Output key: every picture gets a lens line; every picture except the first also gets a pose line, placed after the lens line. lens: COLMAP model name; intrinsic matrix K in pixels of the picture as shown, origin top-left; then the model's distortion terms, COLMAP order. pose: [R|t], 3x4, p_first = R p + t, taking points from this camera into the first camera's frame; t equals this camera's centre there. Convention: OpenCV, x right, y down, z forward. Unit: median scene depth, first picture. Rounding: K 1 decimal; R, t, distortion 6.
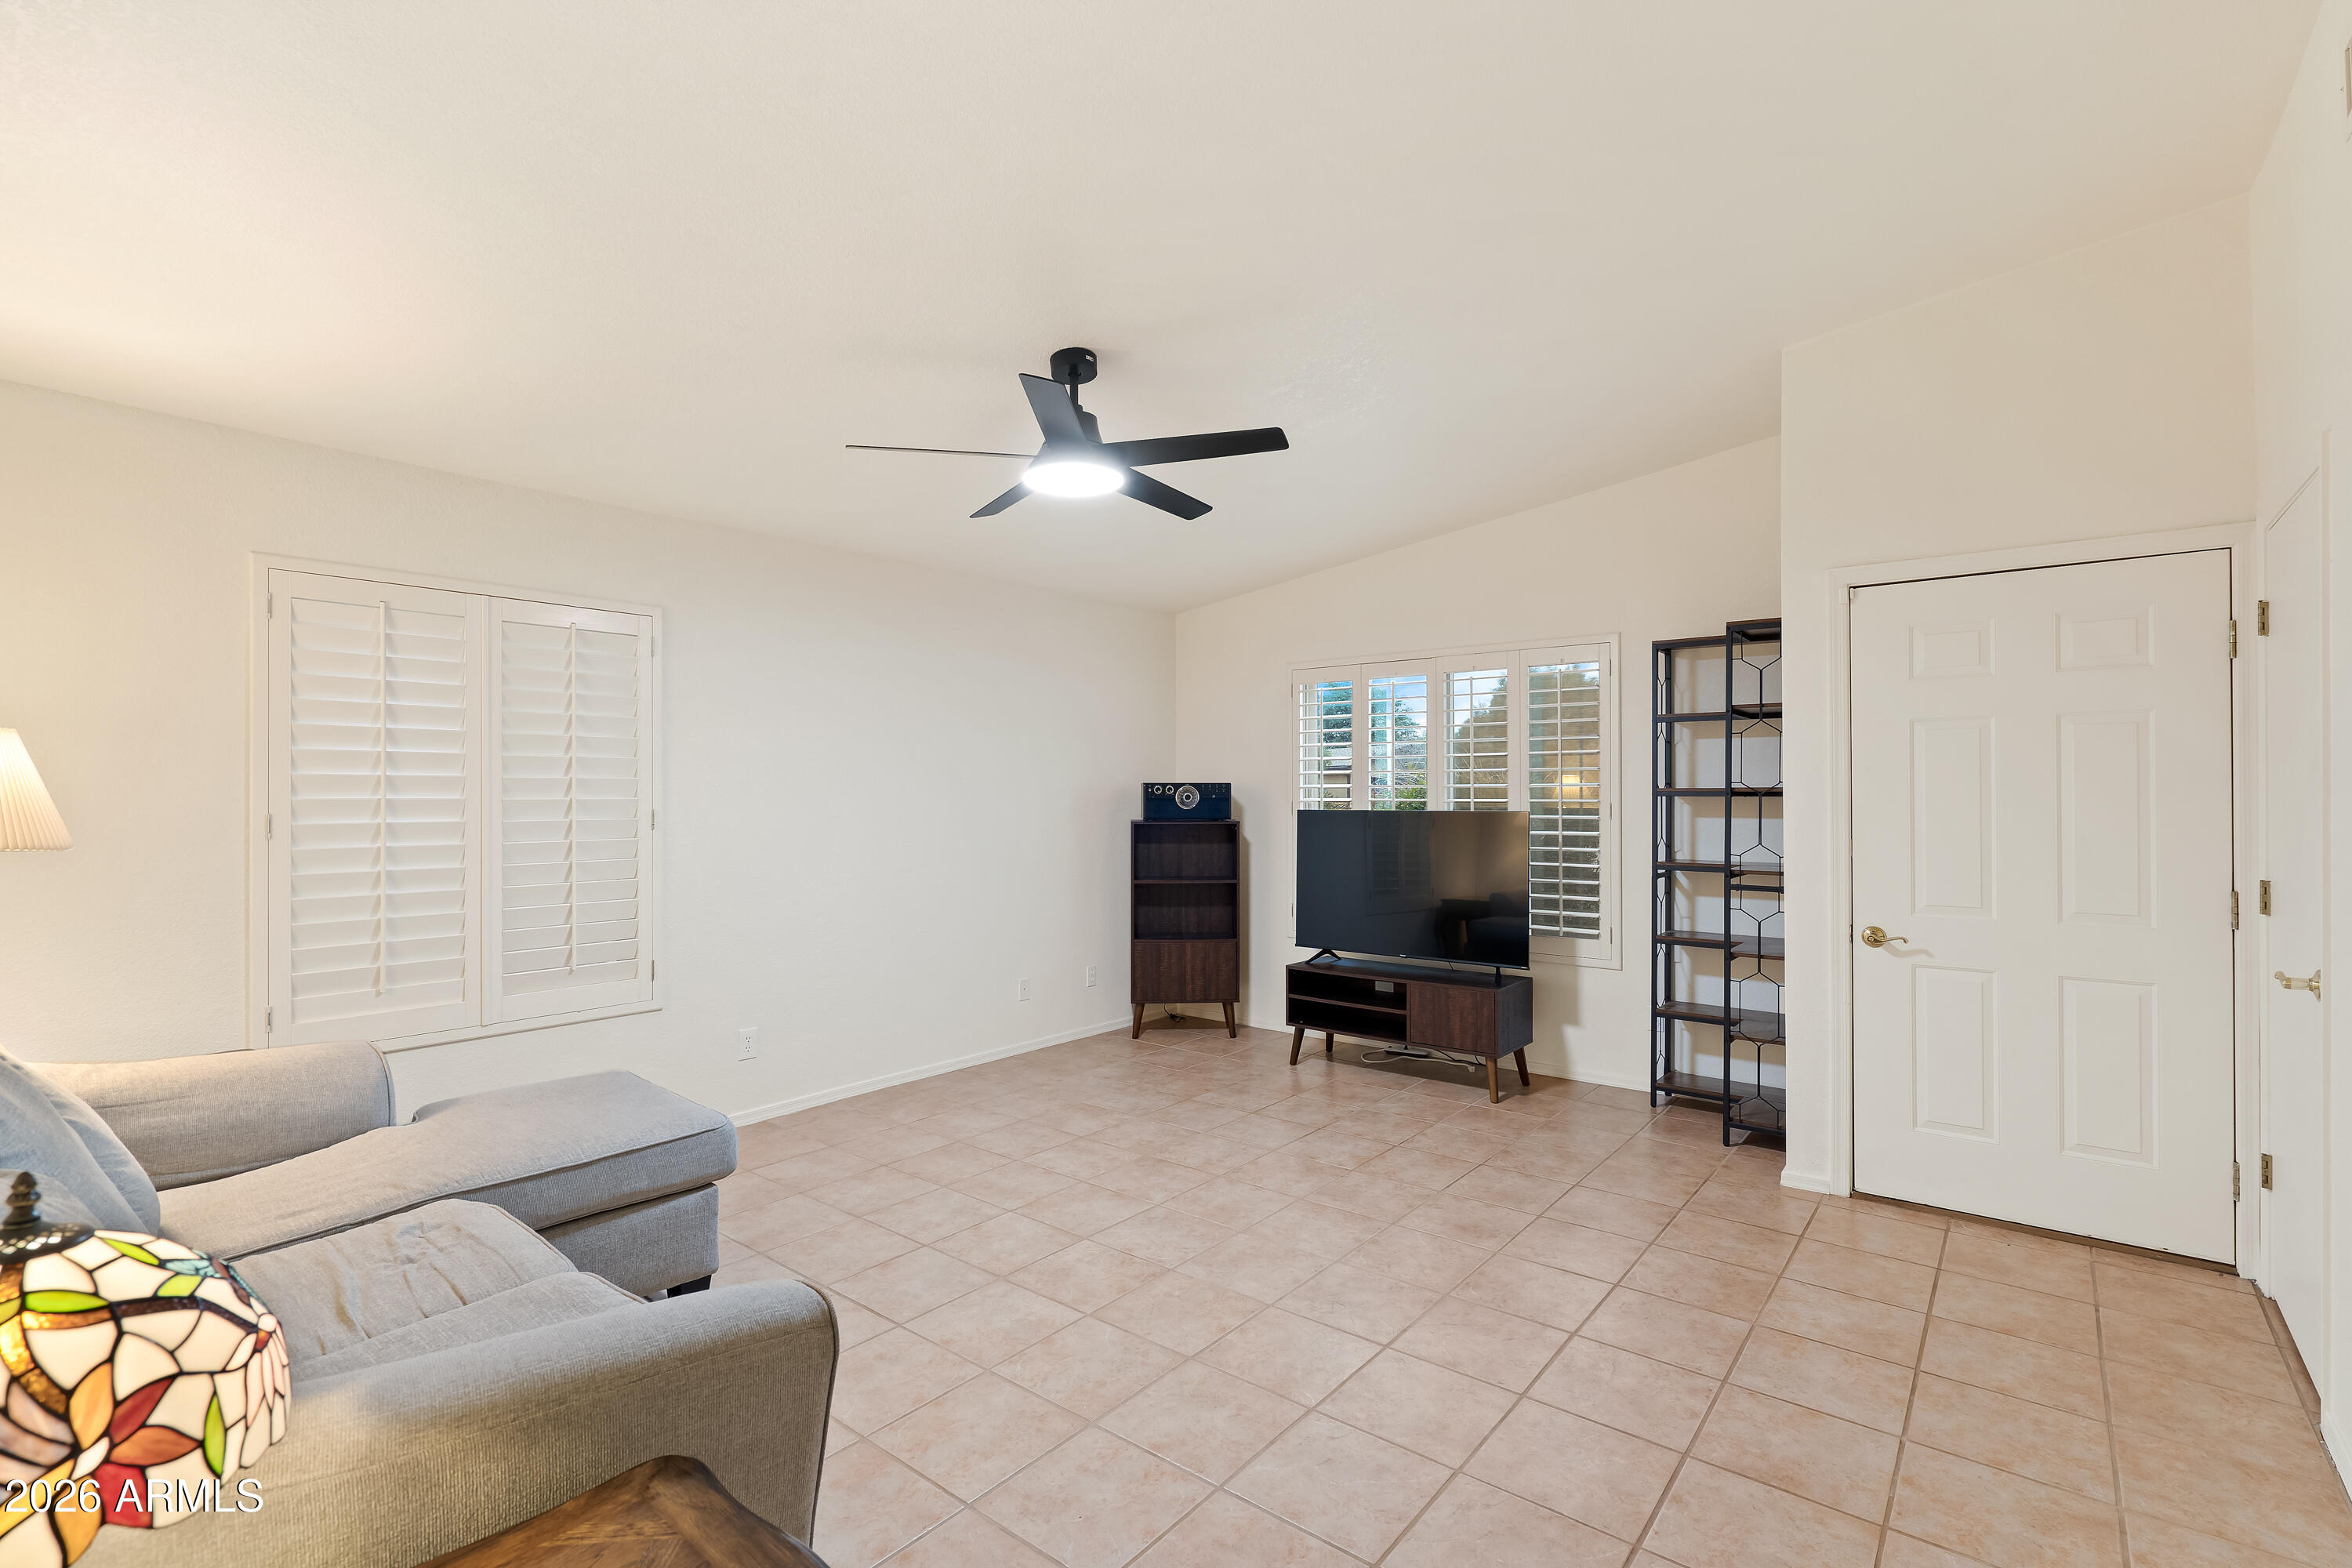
lens RADIAL K [[1068.6, 0, 1180.9], [0, 1068.6, 788.7], [0, 0, 1]] dist [-0.002024, 0.000313]
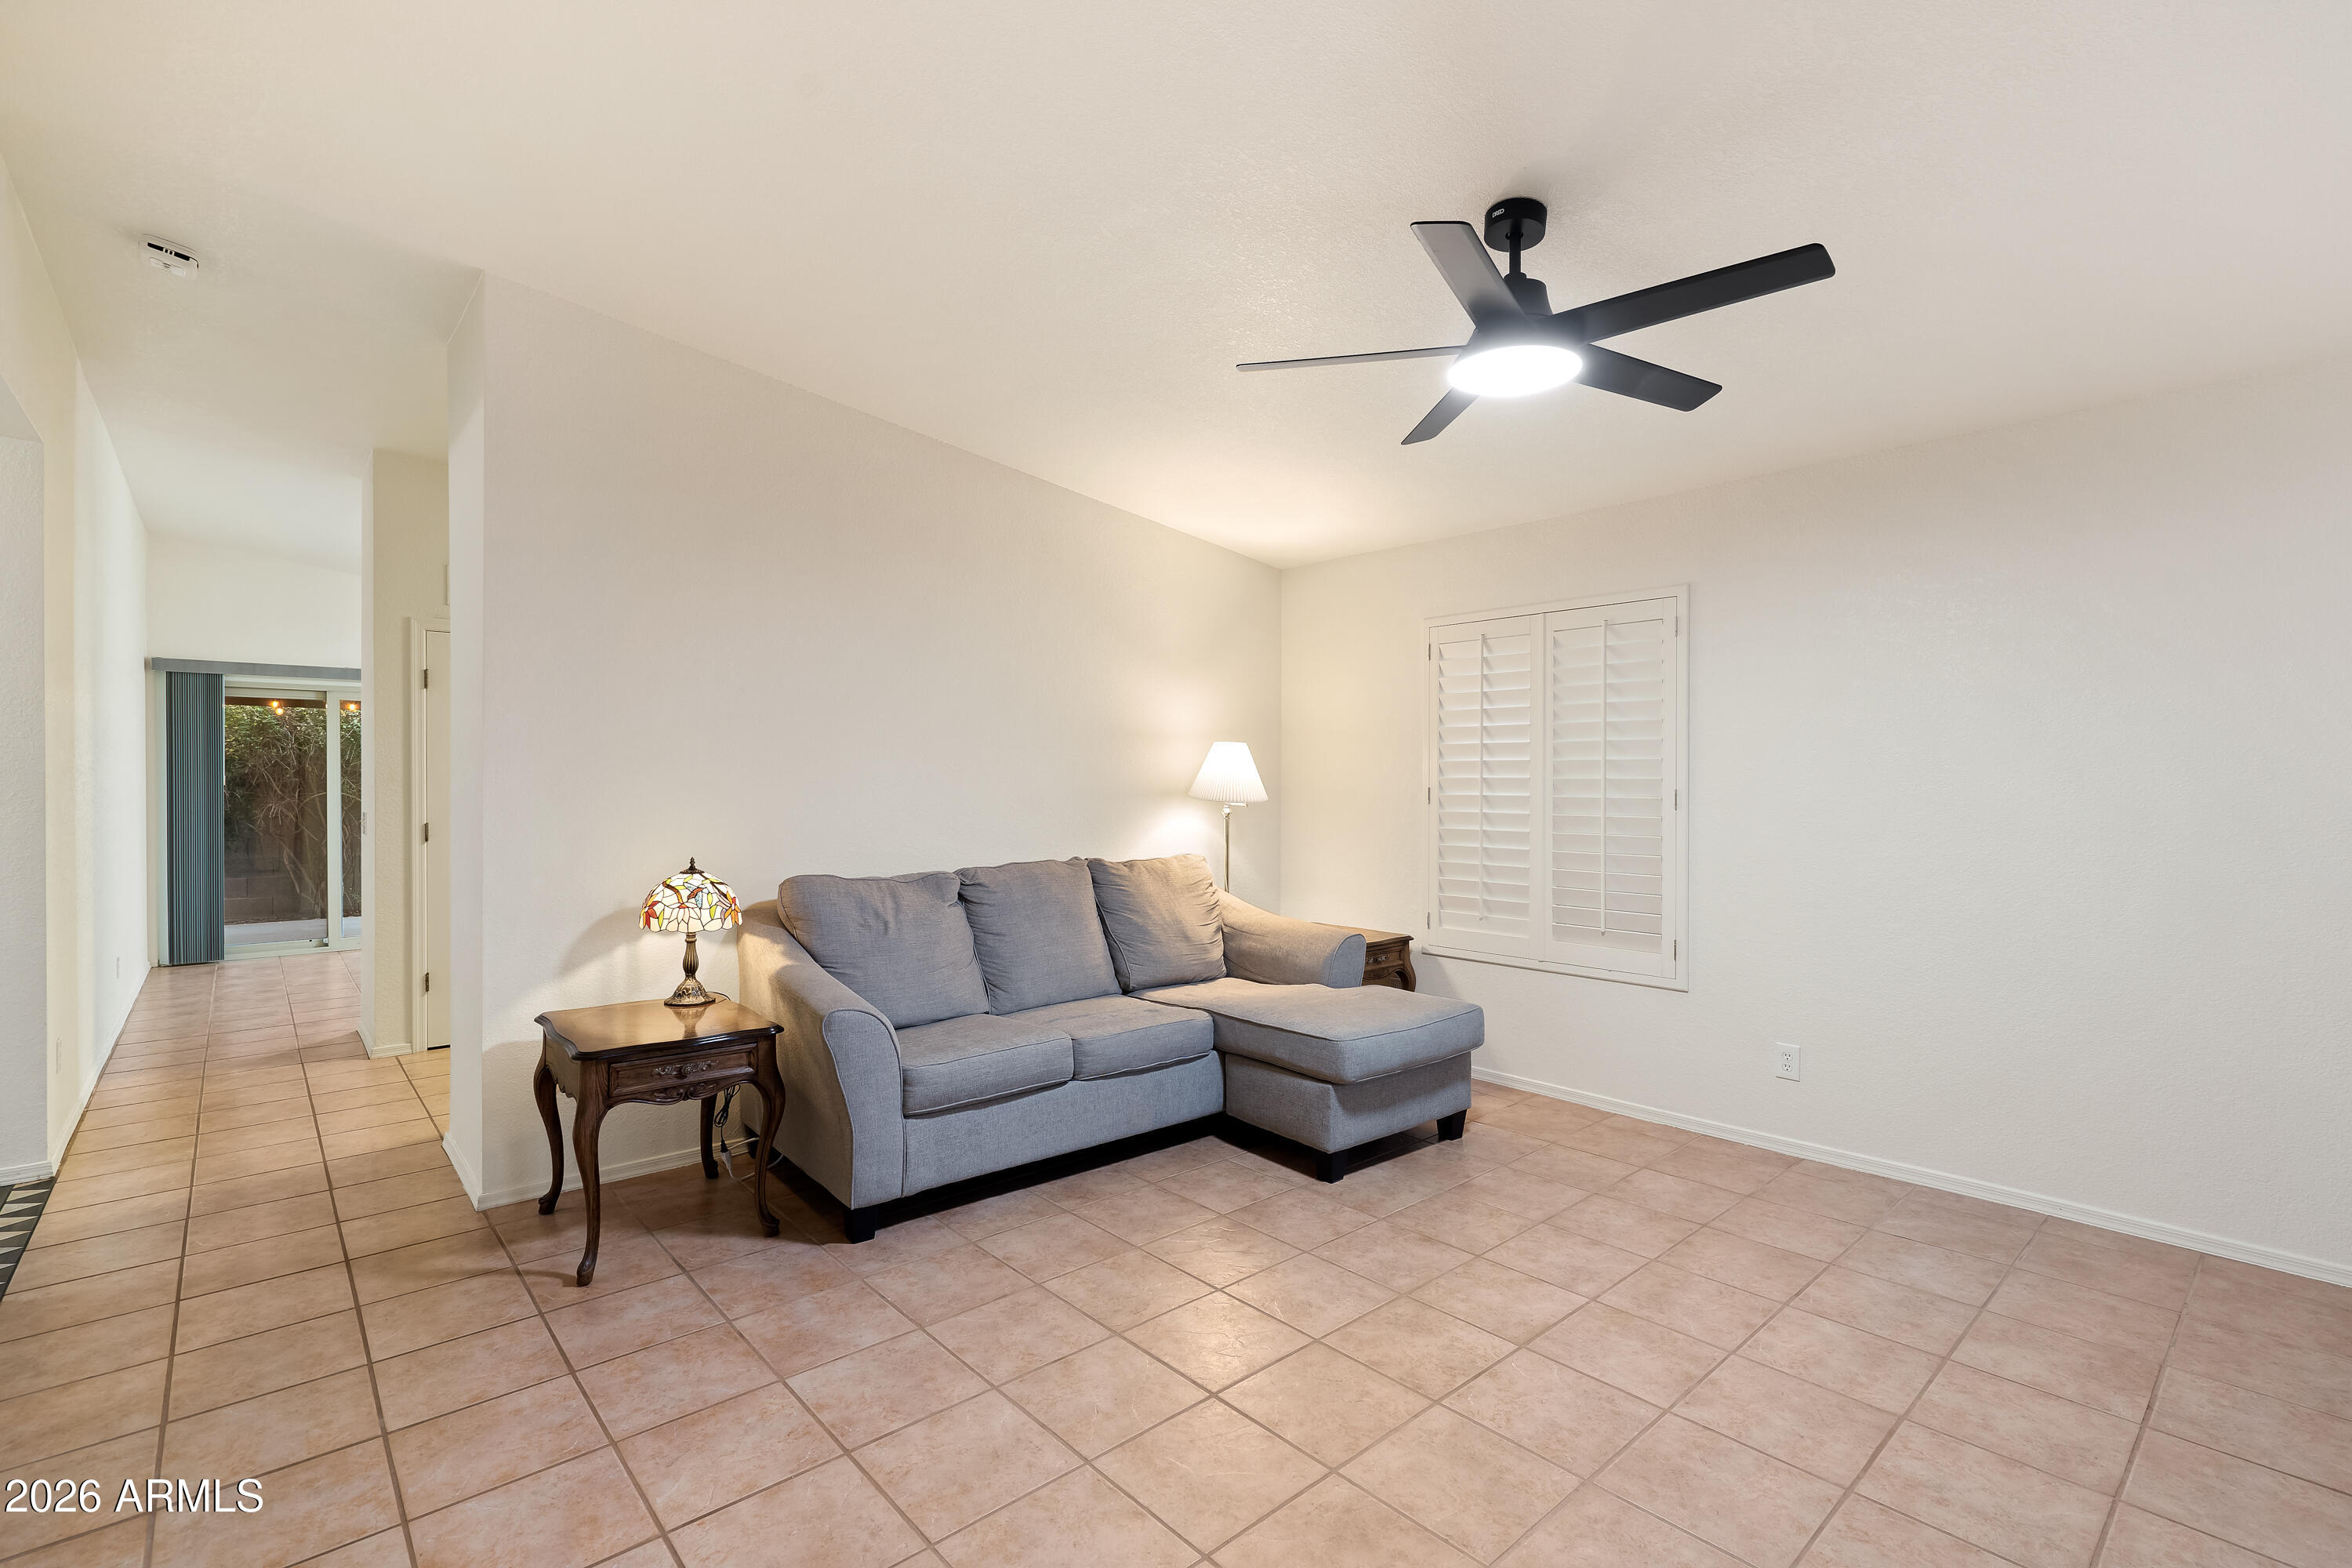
lens RADIAL K [[1068.6, 0, 1180.6], [0, 1068.6, 782.5], [0, 0, 1]] dist [-0.002024, 0.000313]
pose [[-0.165452, 0.004905, -0.986206, 0.652962], [0.005321, 0.999978, 0.004081, 0.007824], [0.986203, -0.004573, -0.165474, 0.812945]]
